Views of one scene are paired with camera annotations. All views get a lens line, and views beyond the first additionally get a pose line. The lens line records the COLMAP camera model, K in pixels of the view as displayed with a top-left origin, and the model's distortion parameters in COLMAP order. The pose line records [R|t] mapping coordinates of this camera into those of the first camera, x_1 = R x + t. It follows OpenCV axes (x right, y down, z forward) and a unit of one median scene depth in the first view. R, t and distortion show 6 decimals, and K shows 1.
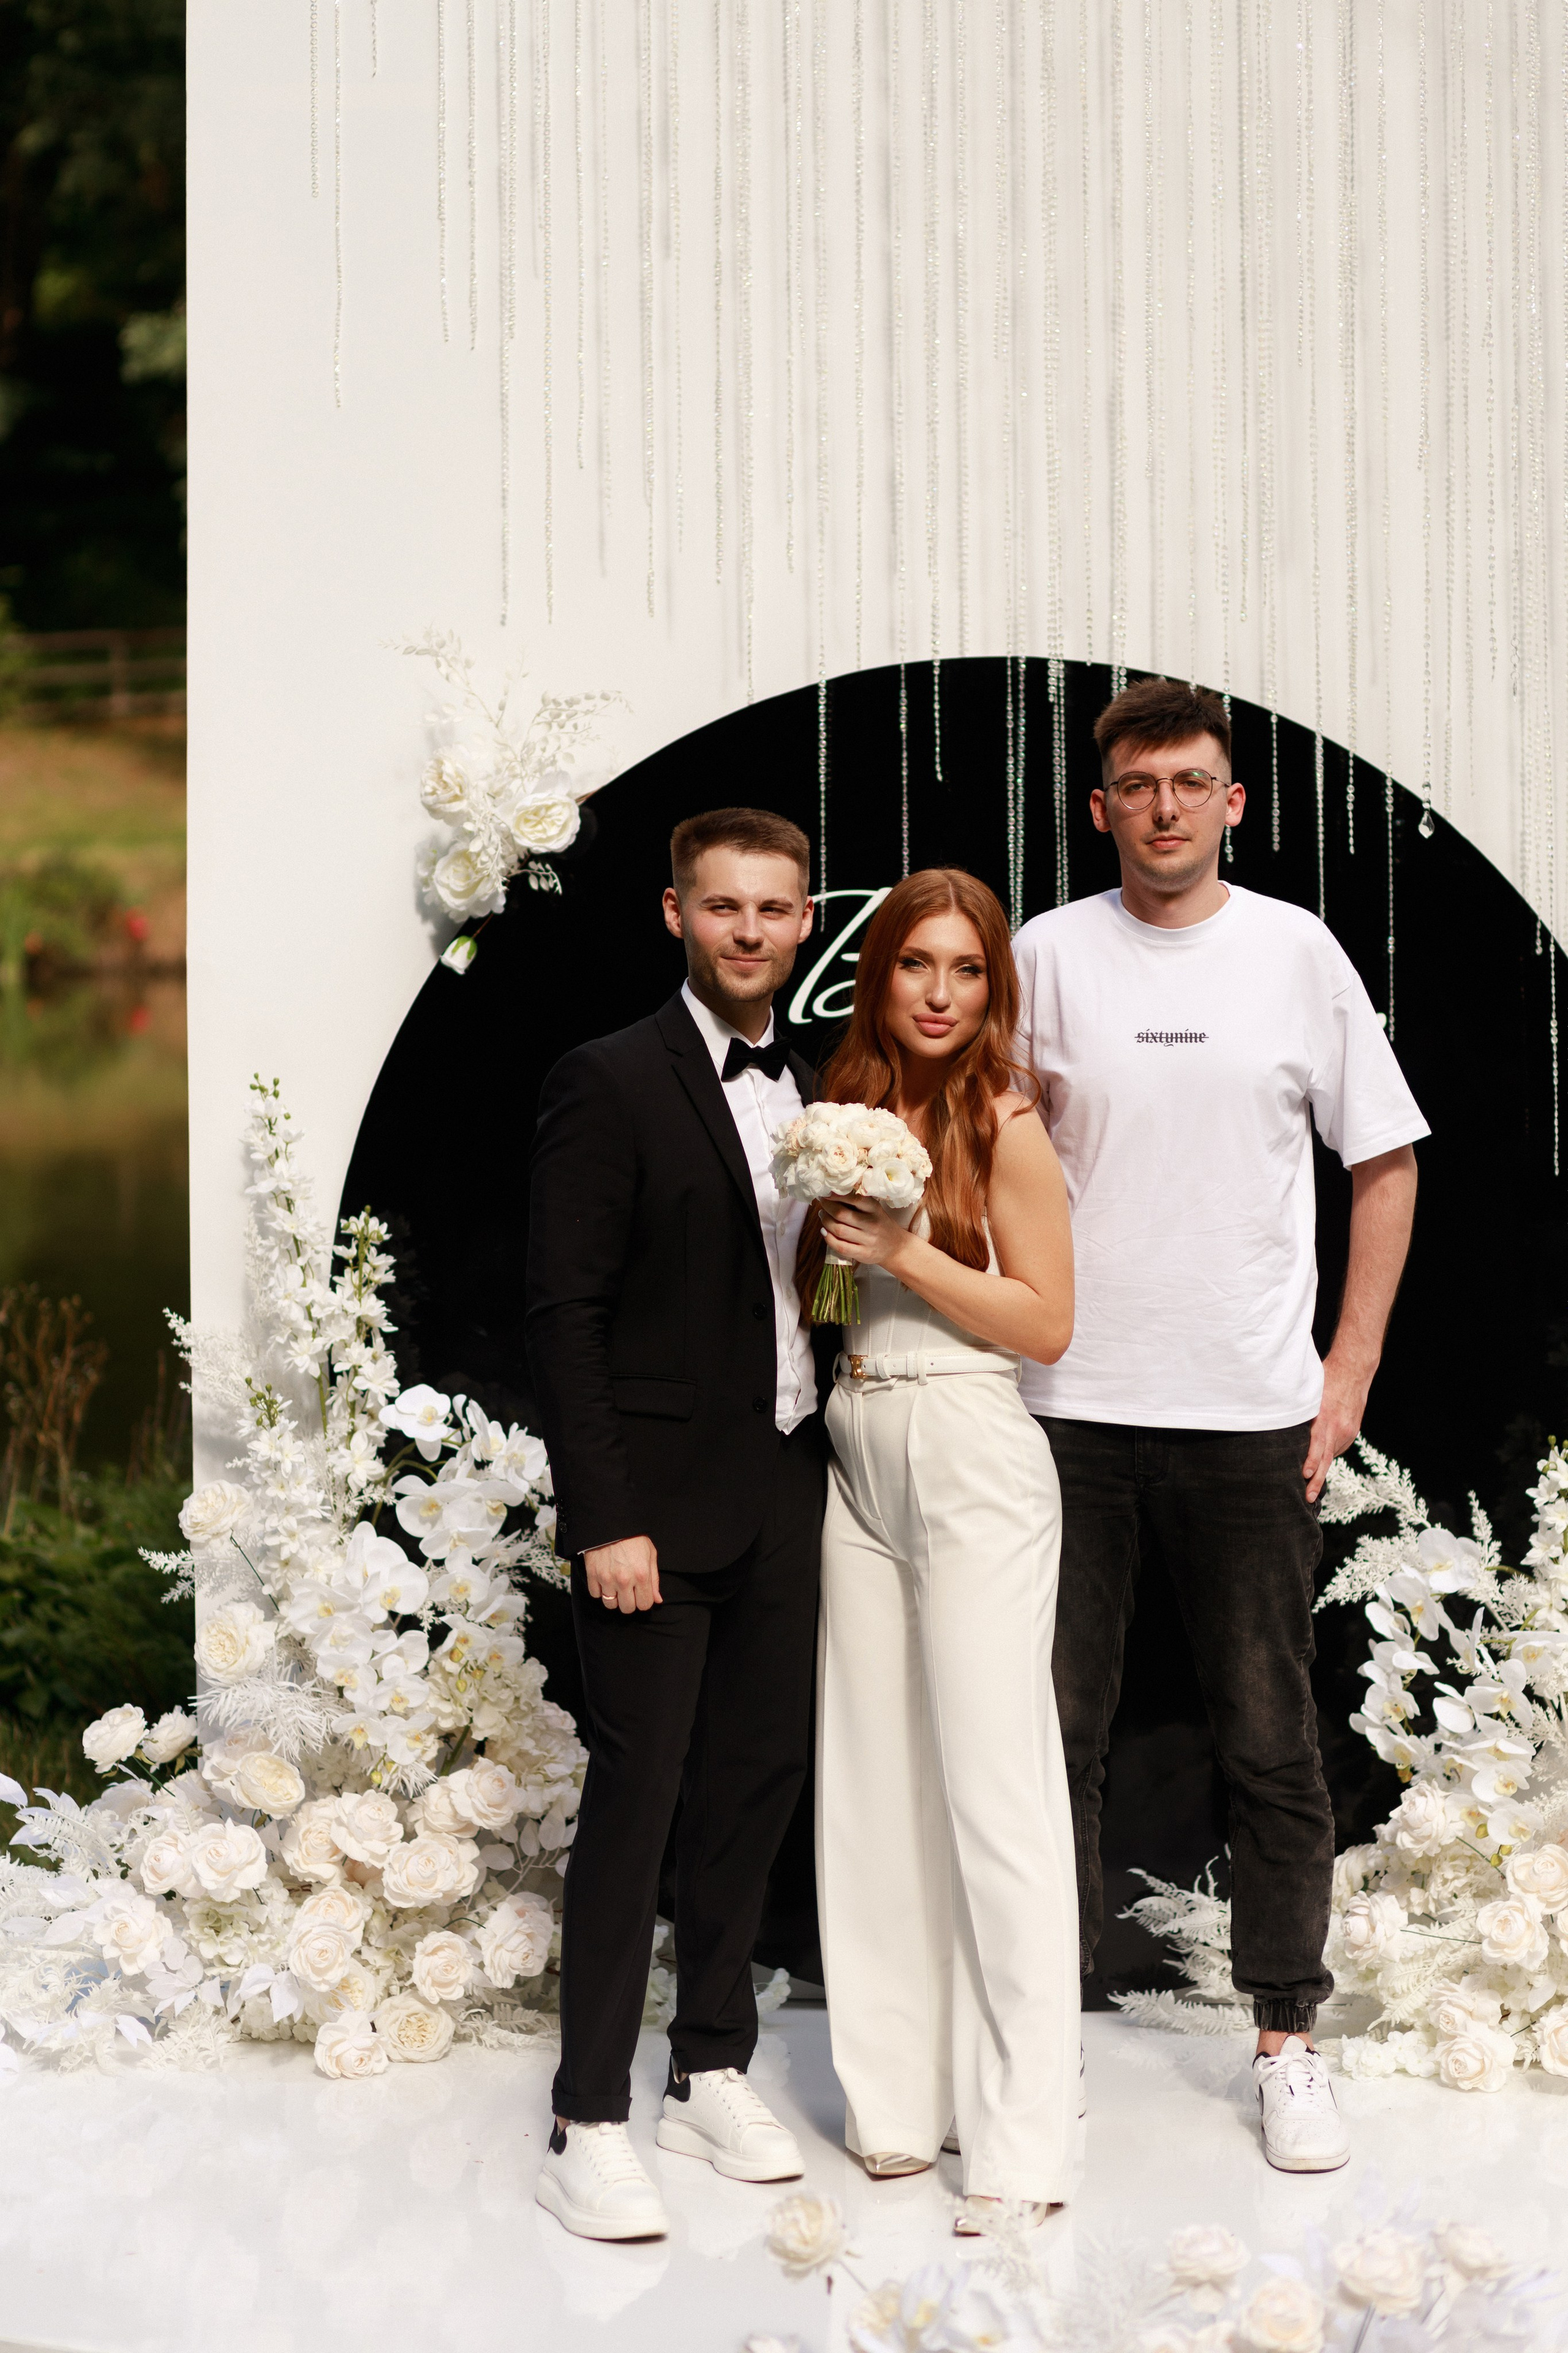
lens RADIAL K [[5788.5, 0, 784.0], [0, 5788.5, 1176.5], [0, 0, 1]] dist [-0.015513, -0.597051]
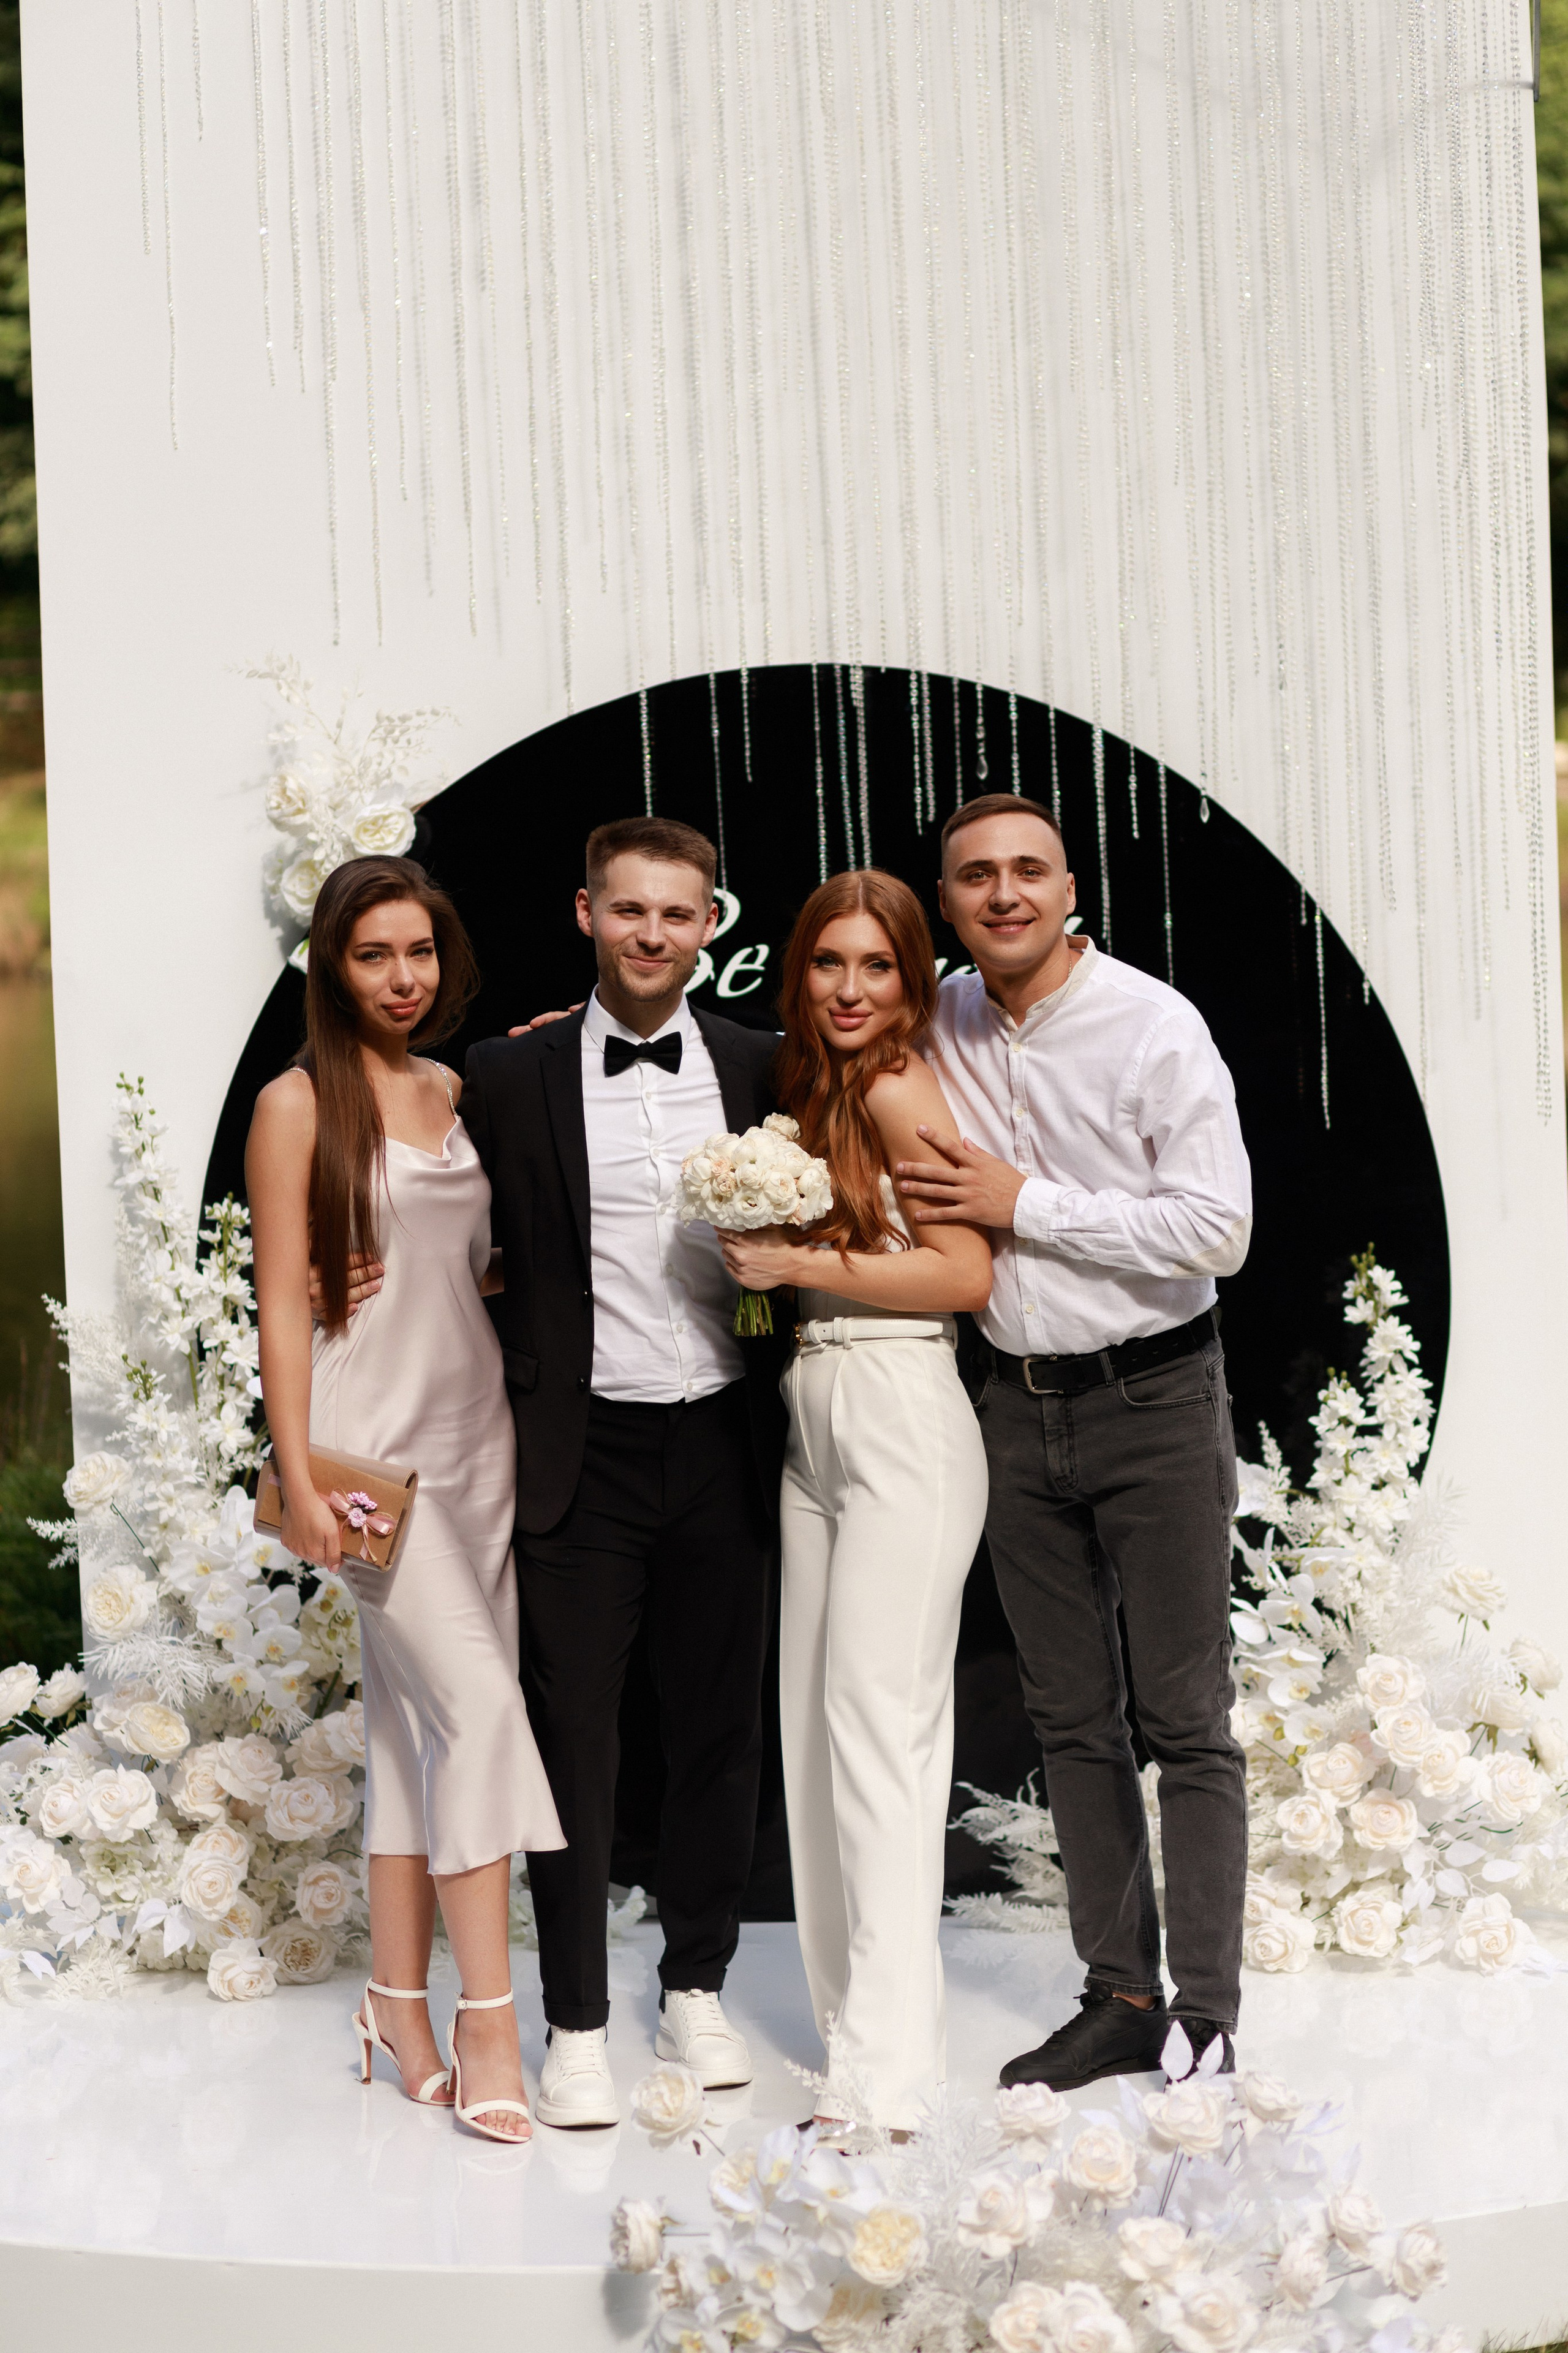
lens RADIAL K [[5748.0, 0, 784.0], [0, 5748.0, 1176.5], [0, 0, 1]] dist [0.071278, -1.385131]
pose [[0.999004, -0.033116, 0.029916, -0.000855], [0.033032, 0.999449, 0.003284, 0.002001], [-0.030009, -0.002293, 0.999547, -0.073163]]
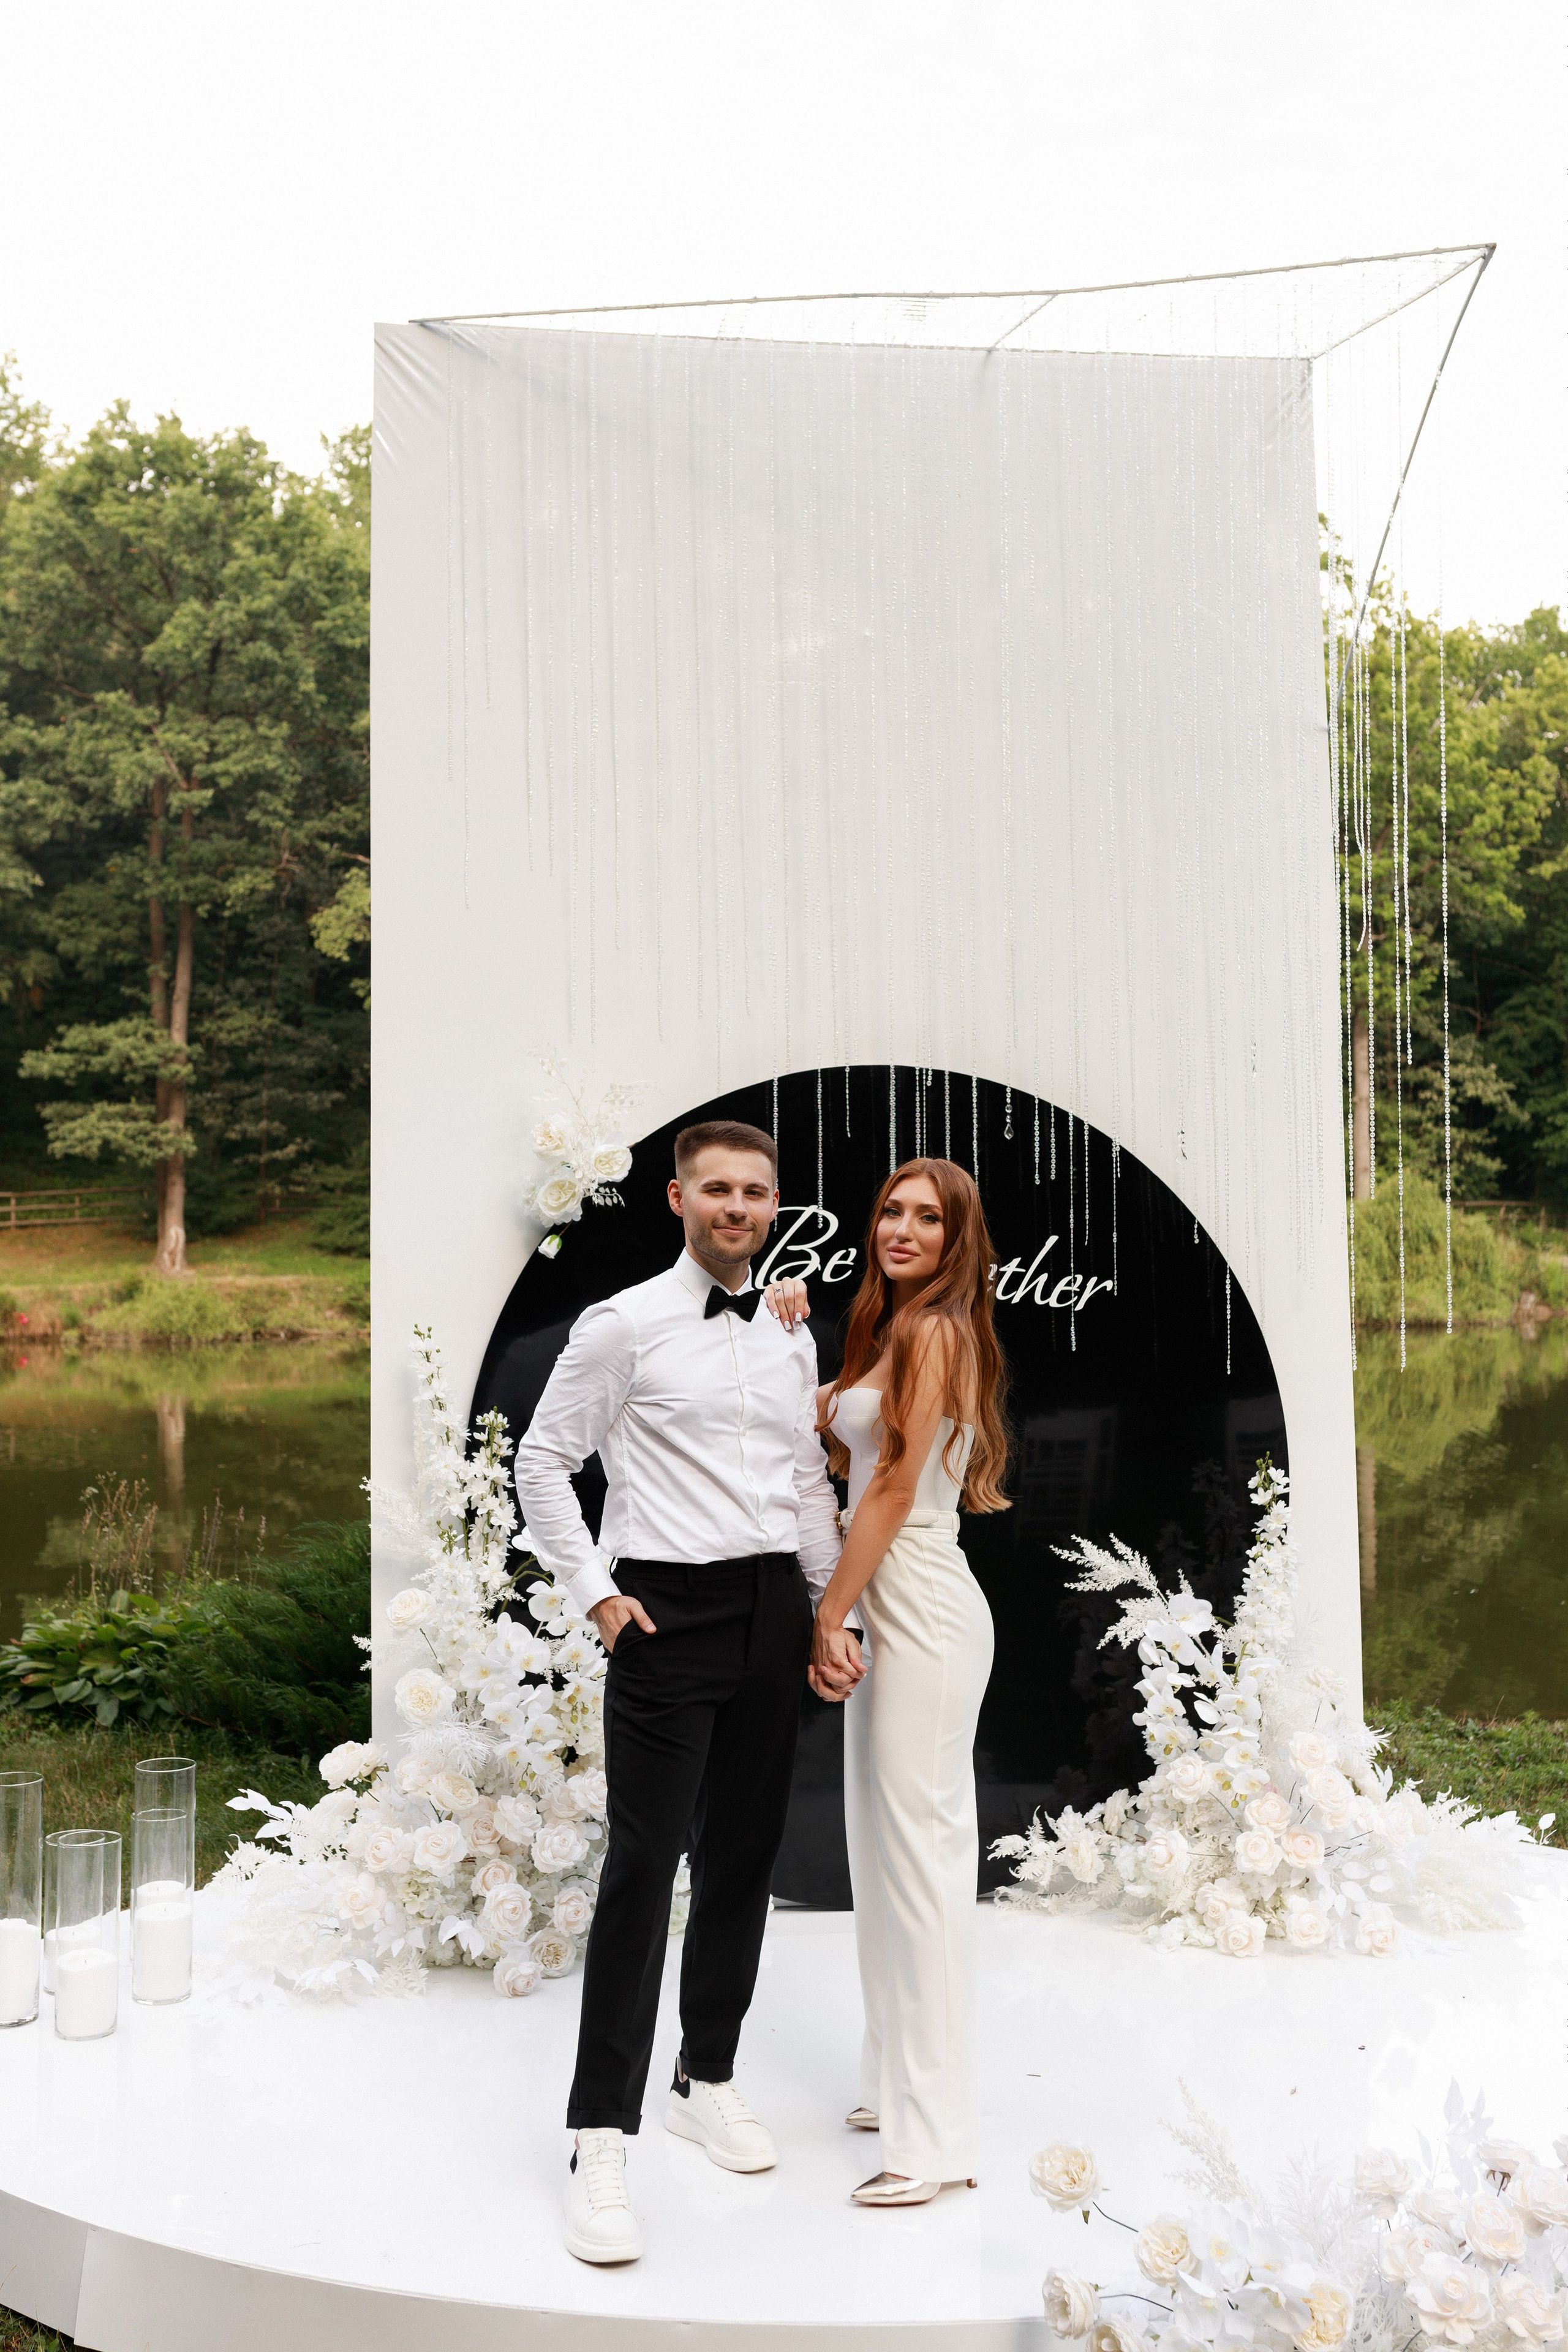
lens RADIAL K [[2324.3, 0, 784.0], [0, 2324.3, 1176.0], [0, 0, 1]] dist [0.010654, -0.011045]
pose [[0.973919, 0.005573, 0.226828, -0.141360], [0.015944, 0.995546, -0.092917, 0.002583], [-0.226336, 0.094111, 0.969492, 0.371989]]
